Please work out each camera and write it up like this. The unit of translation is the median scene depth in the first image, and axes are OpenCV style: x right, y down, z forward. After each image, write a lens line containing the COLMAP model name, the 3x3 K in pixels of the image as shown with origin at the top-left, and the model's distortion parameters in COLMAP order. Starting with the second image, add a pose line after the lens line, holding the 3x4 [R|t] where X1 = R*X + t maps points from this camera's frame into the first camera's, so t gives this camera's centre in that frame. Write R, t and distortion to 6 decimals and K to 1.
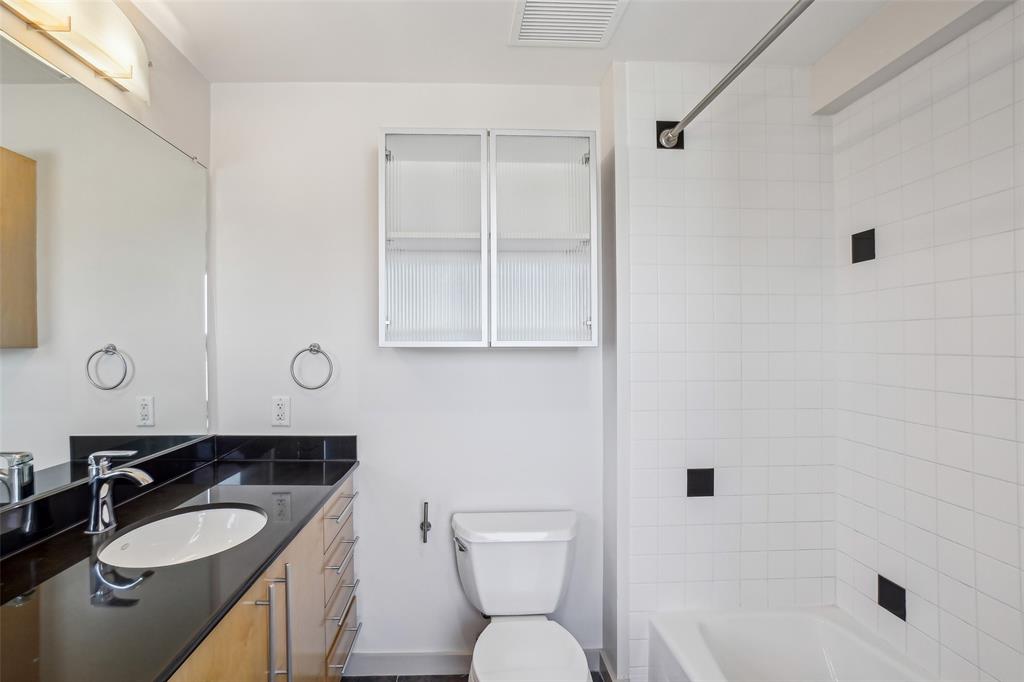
lens RADIAL K [[483.5, 0, 480.4], [0, 483.5, 343.3], [0, 0, 1]] dist [-0.062261, 0.022027]
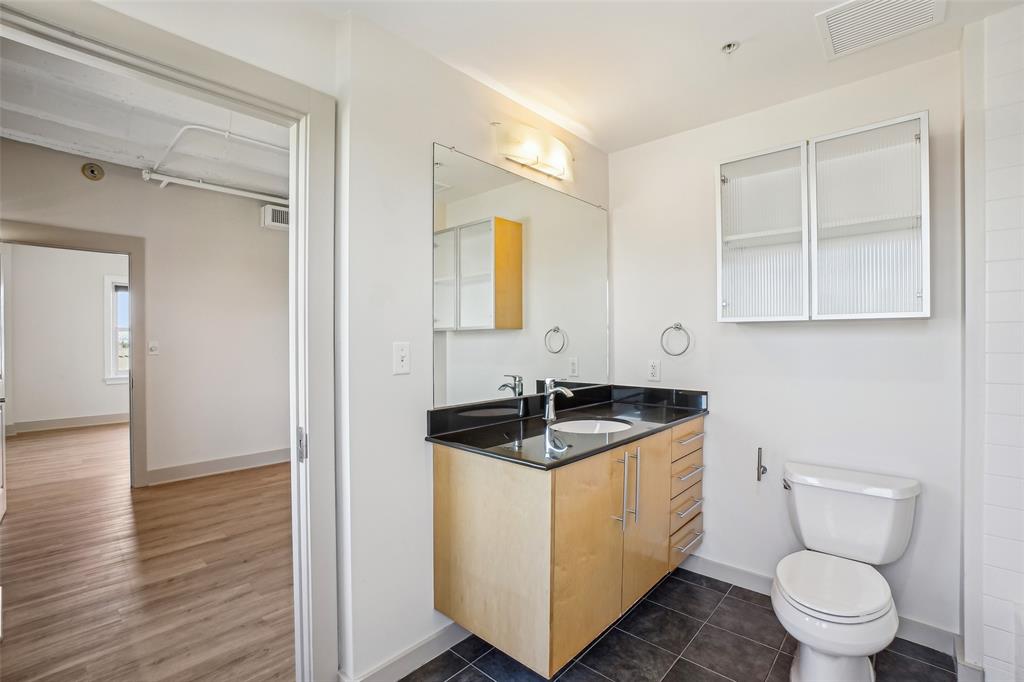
lens RADIAL K [[475.5, 0, 509.0], [0, 475.5, 337.7], [0, 0, 1]] dist [-0.057472, 0.019039]
pose [[0.716476, -0.002339, -0.697607, 0.286313], [-0.007776, 0.999905, -0.011339, 0.069595], [0.697568, 0.013549, 0.716391, -0.348464]]
